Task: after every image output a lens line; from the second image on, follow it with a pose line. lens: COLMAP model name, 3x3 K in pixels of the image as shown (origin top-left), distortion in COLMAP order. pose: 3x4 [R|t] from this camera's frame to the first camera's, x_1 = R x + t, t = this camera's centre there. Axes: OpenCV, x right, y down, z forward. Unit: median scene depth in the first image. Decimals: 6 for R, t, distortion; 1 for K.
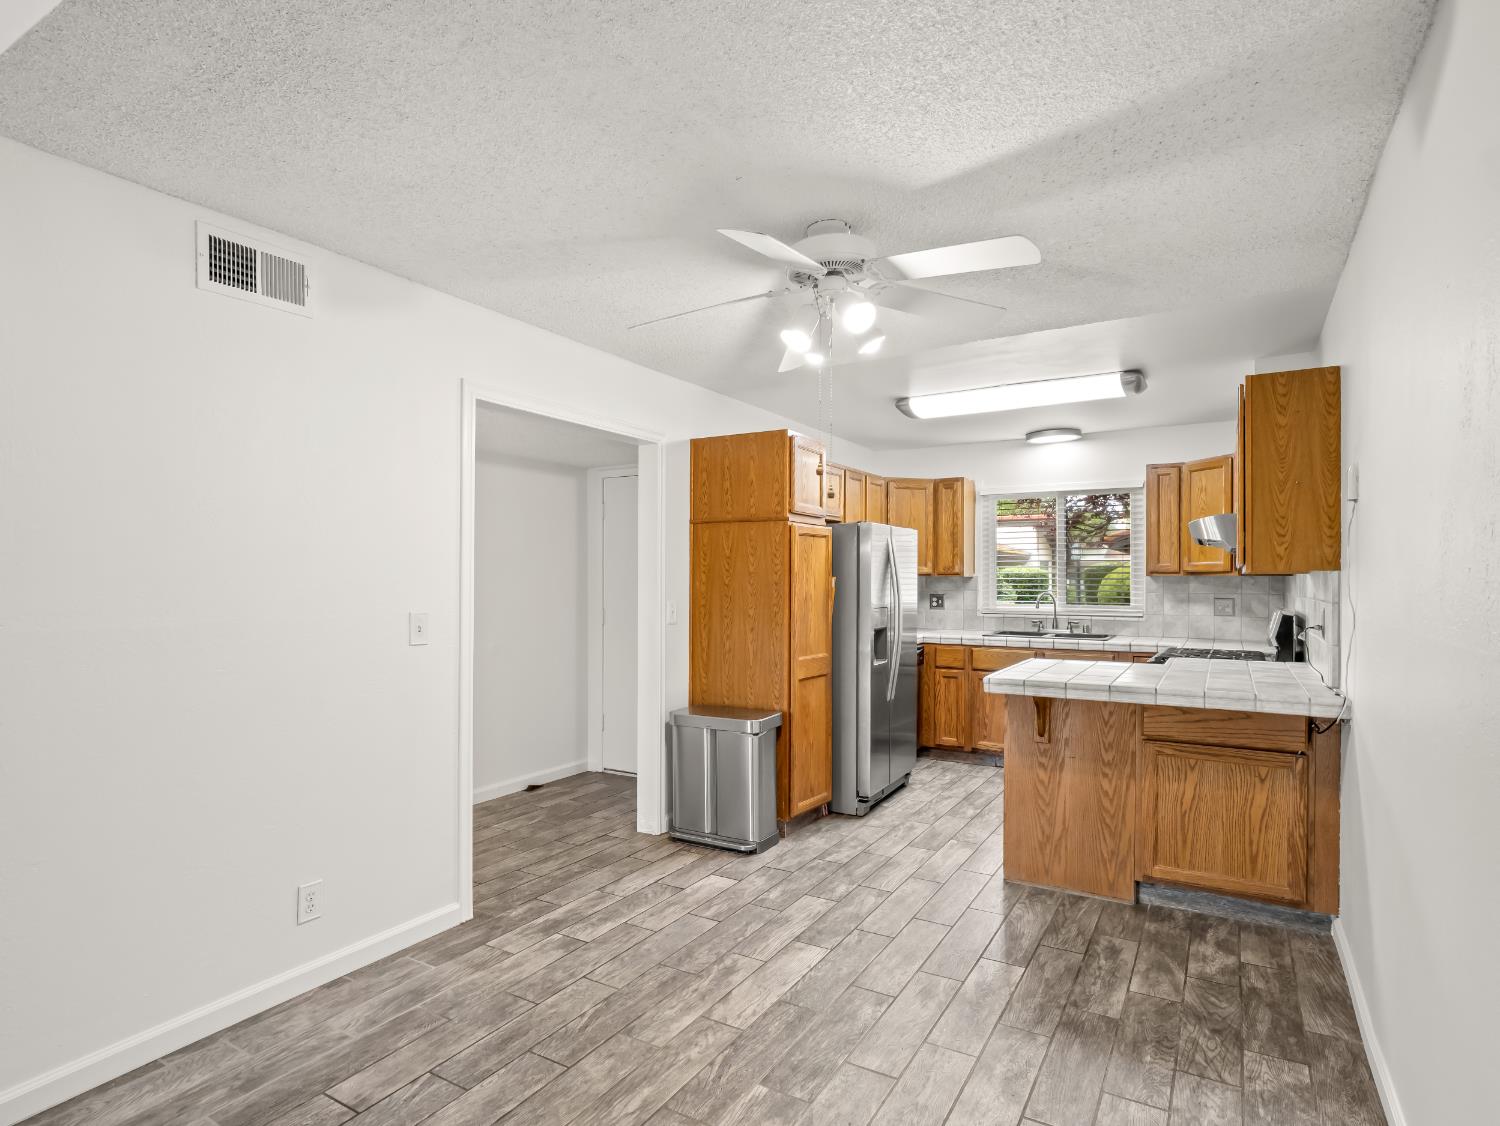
lens RADIAL K [[798.2, 0, 750.7], [0, 798.2, 575.0], [0, 0, 1]] dist [-0.004343, -0.000428]
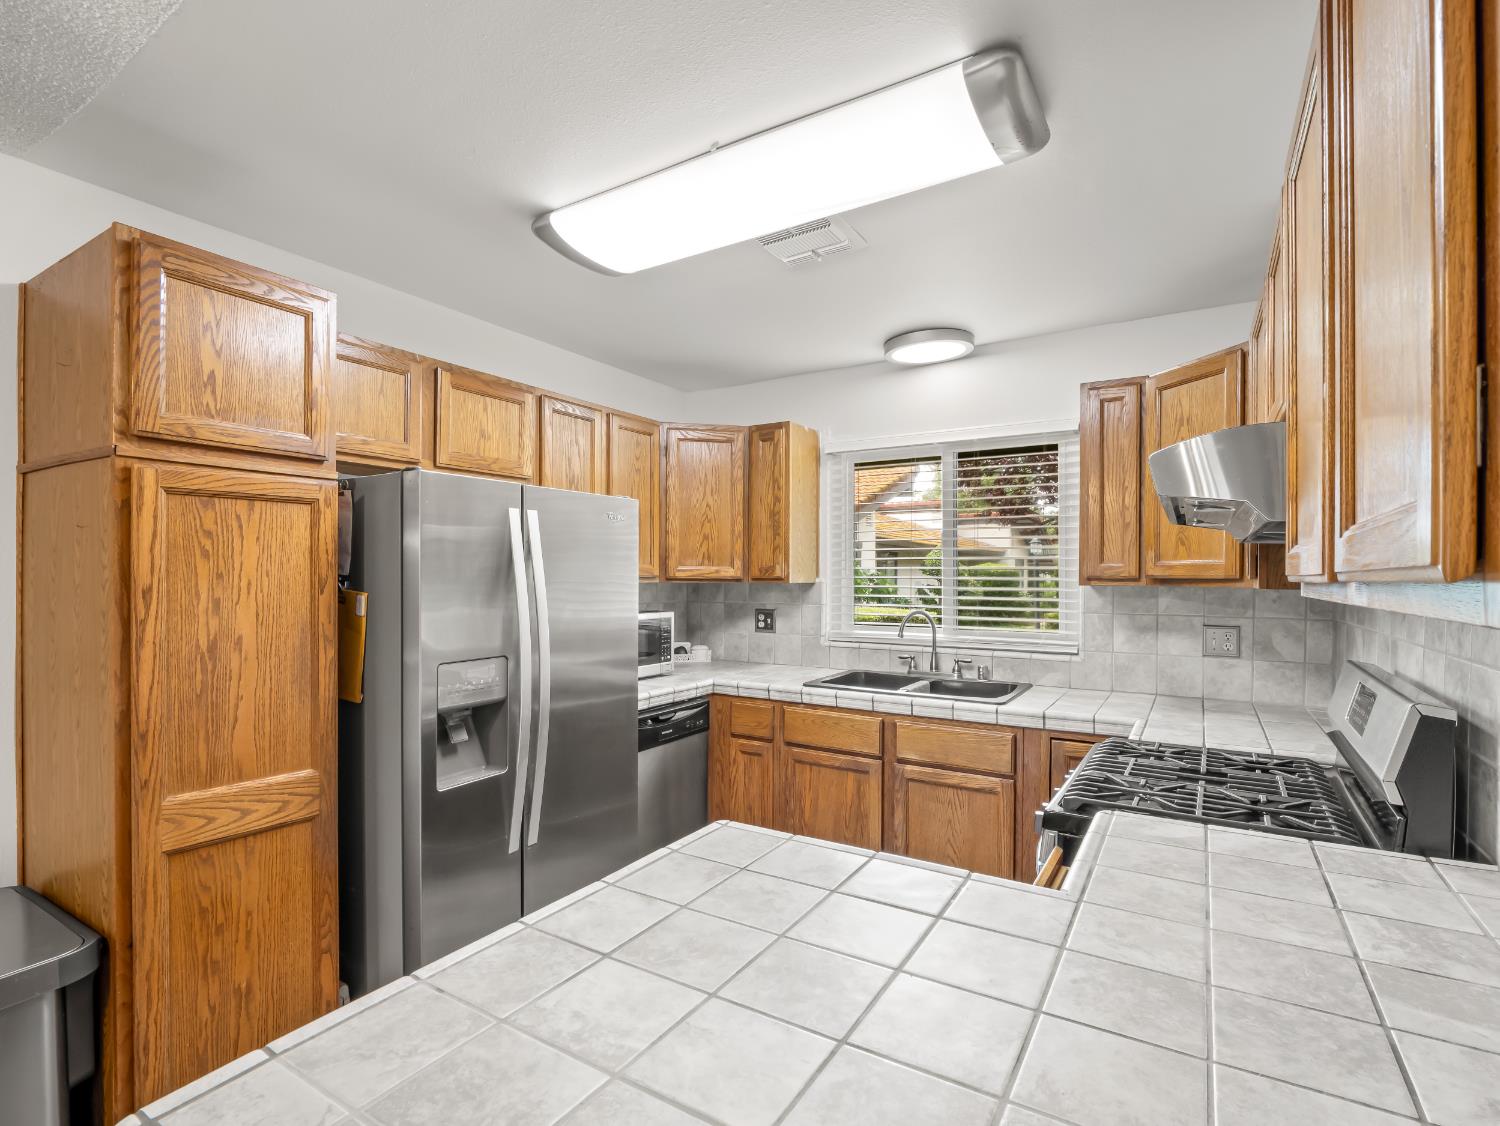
lens RADIAL K [[728.6, 0, 750.4], [0, 728.6, 572.7], [0, 0, 1]] dist [-0.010022, 0.000261]
pose [[0.999855, 0.001225, -0.016968, 0.255939], [-0.001179, 0.999996, 0.002744, -0.007803], [0.016971, -0.002724, 0.999852, 0.455838]]
